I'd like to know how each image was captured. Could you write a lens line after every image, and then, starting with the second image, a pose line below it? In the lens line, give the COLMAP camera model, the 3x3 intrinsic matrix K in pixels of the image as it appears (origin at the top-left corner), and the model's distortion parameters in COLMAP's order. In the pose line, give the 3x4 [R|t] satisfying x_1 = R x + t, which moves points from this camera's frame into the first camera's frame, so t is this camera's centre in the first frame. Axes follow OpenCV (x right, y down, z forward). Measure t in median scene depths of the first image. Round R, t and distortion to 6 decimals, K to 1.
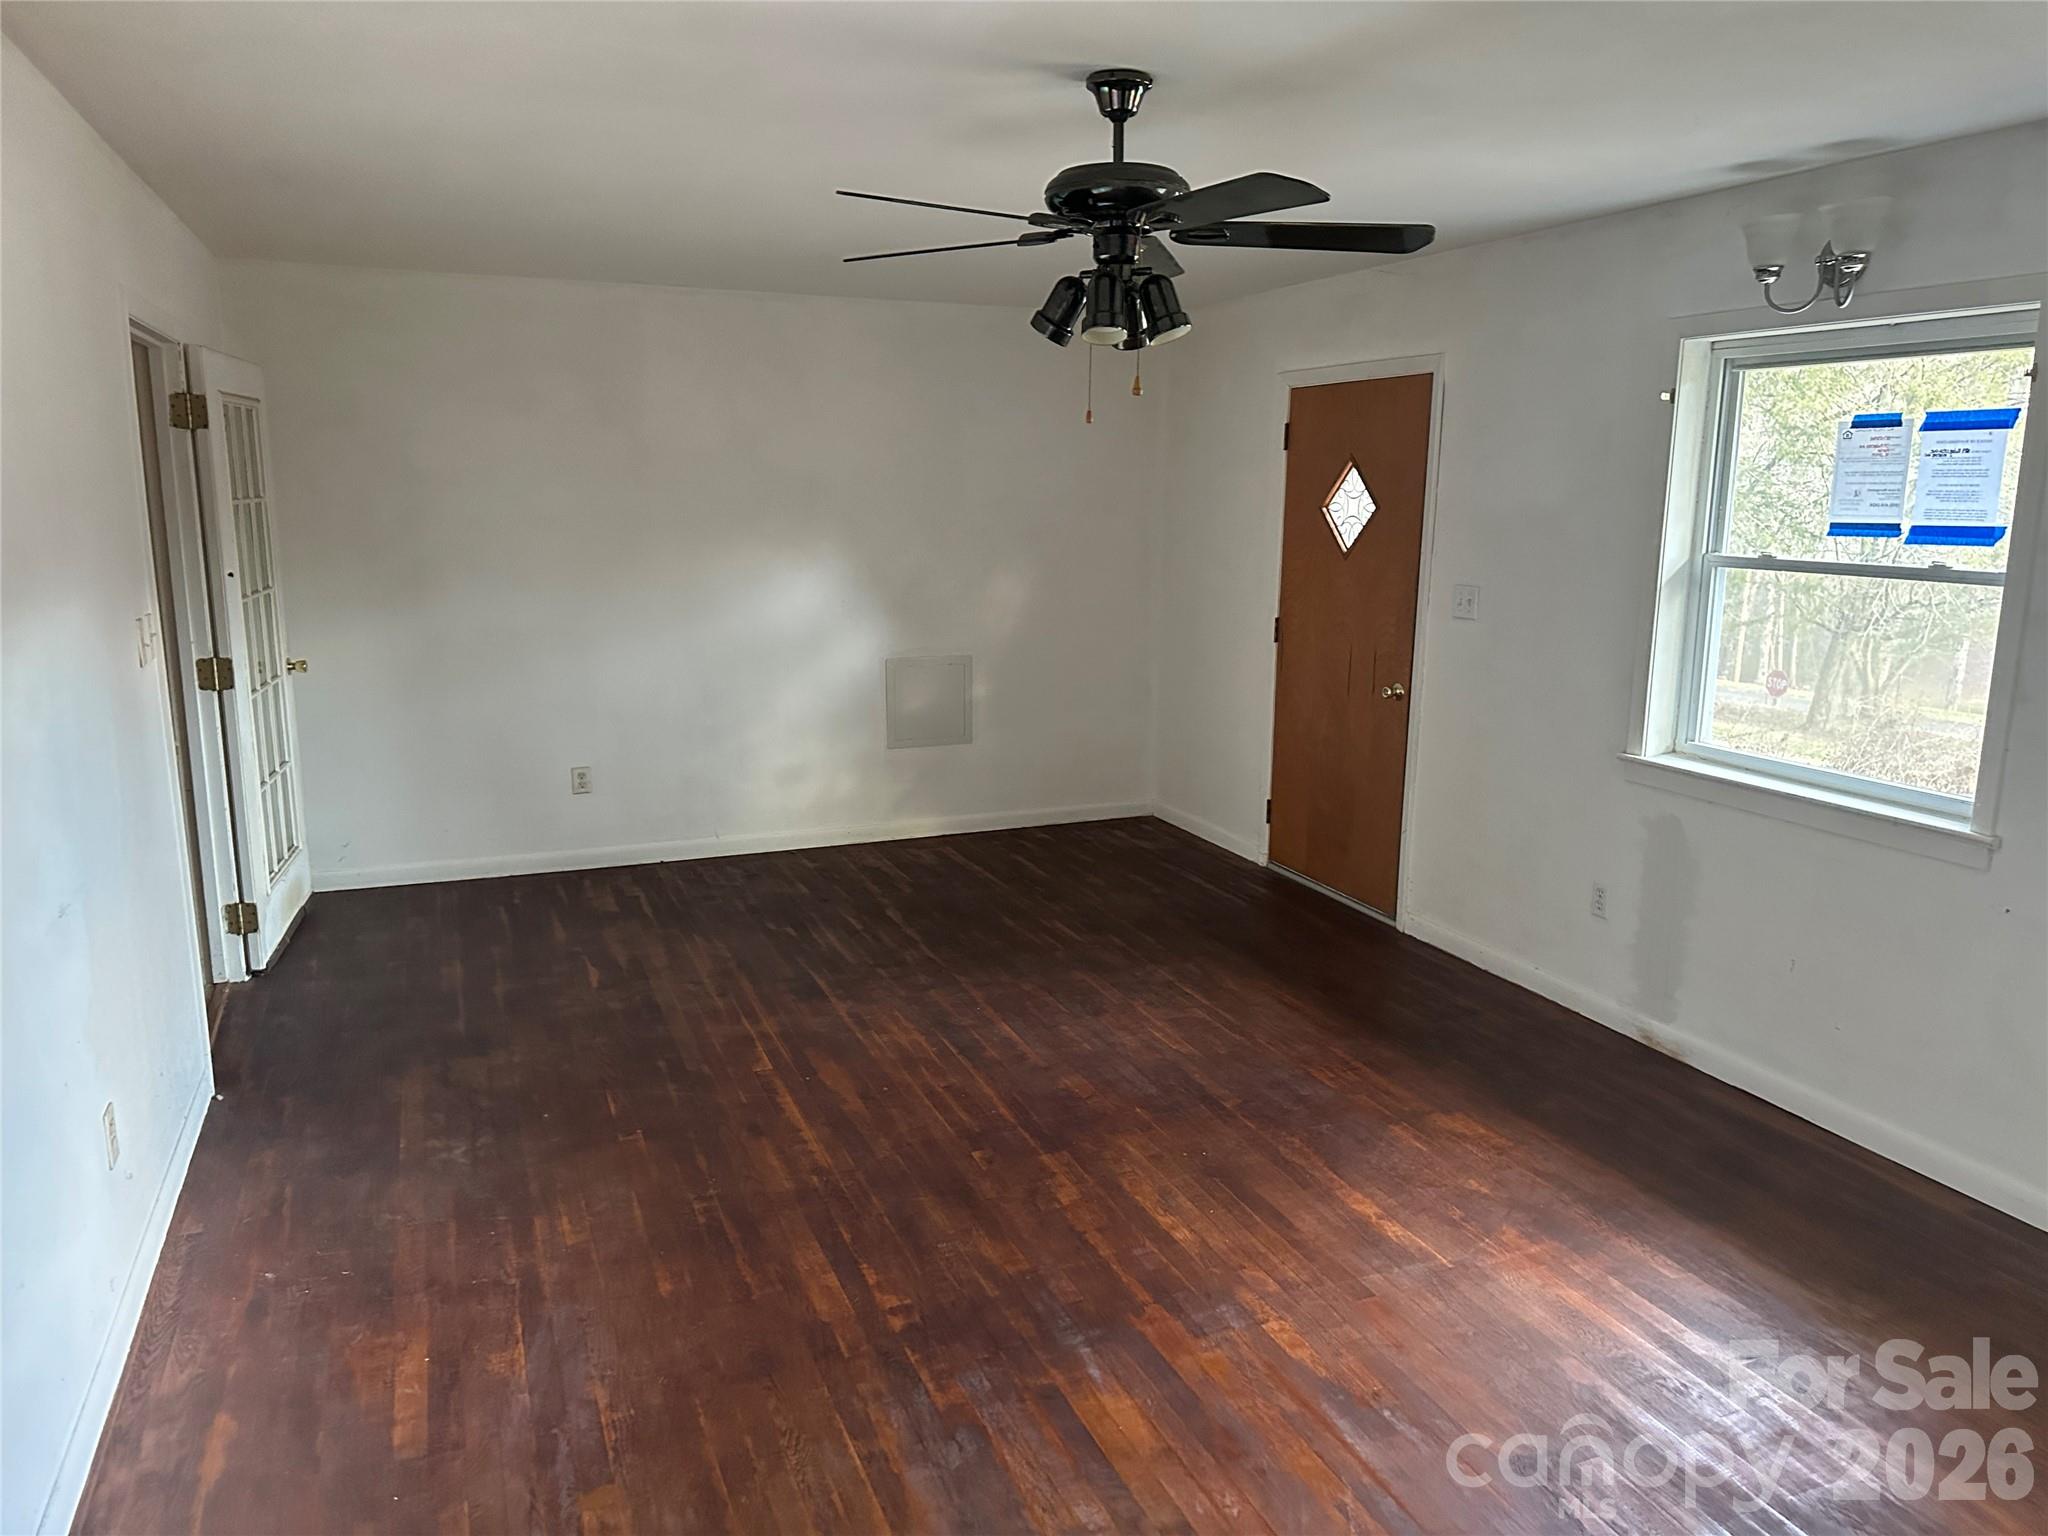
lens RADIAL K [[1456.4, 0, 1039.1], [0, 1456.4, 769.7], [0, 0, 1]] dist [0.048304, -0.051423]
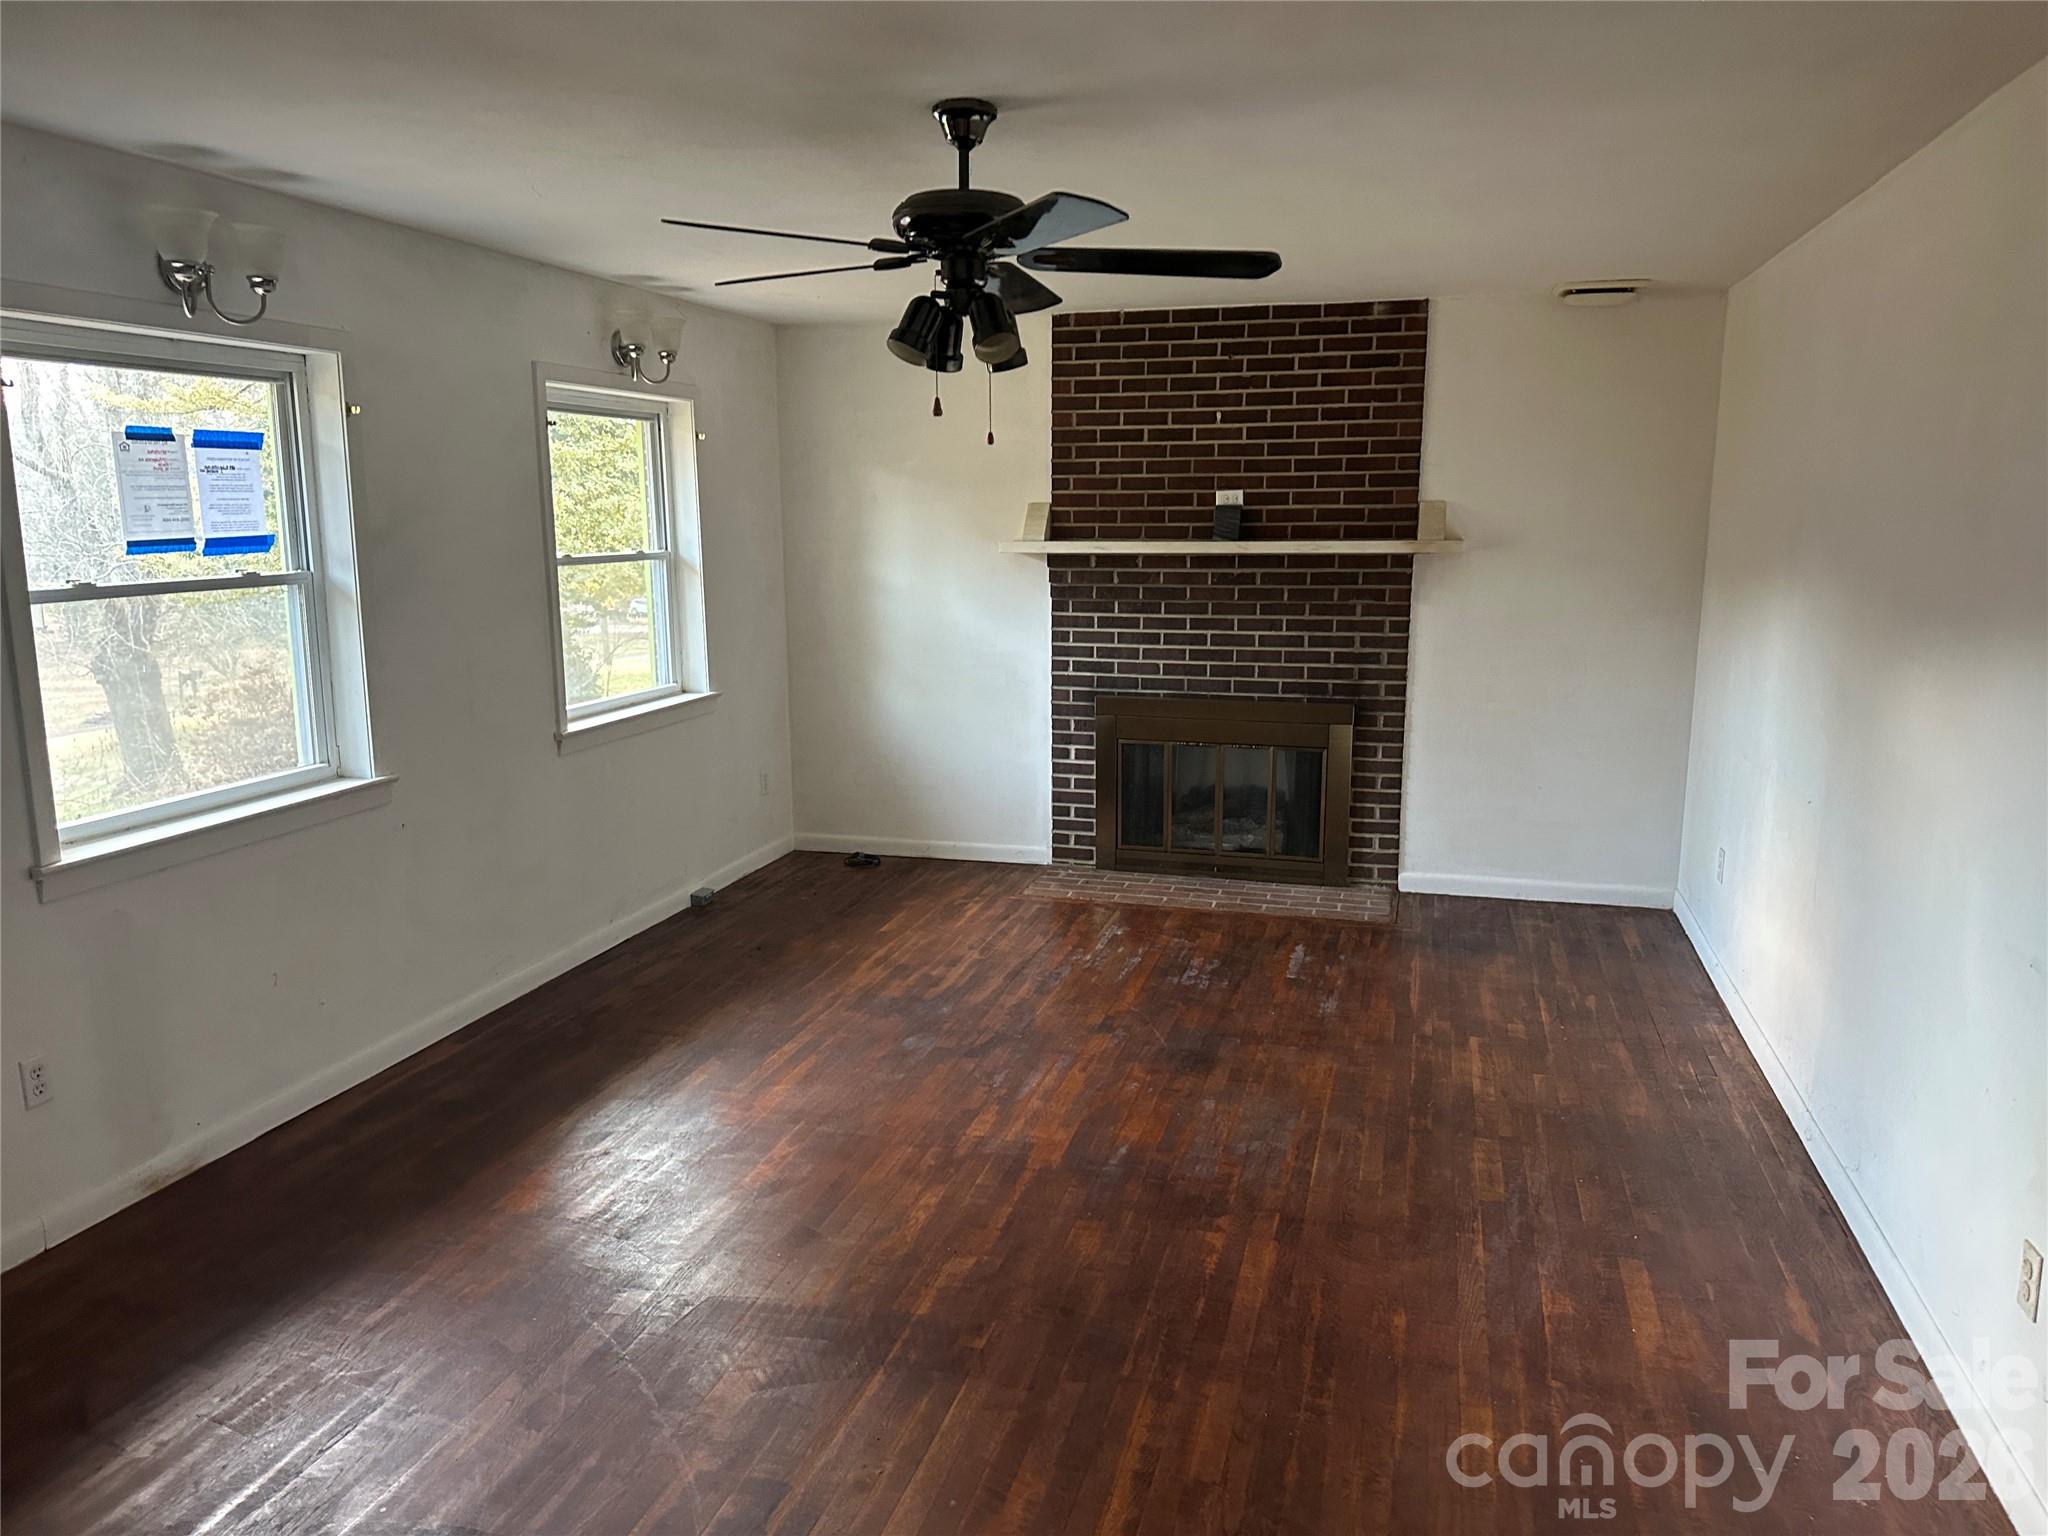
lens RADIAL K [[1456.4, 0, 1025.4], [0, 1456.4, 765.5], [0, 0, 1]] dist [0.048304, -0.051423]
pose [[-0.786731, -0.118900, 0.605737, -0.522630], [0.115320, 0.935690, 0.333444, -0.303349], [-0.606428, 0.332185, -0.722425, 1.491877]]
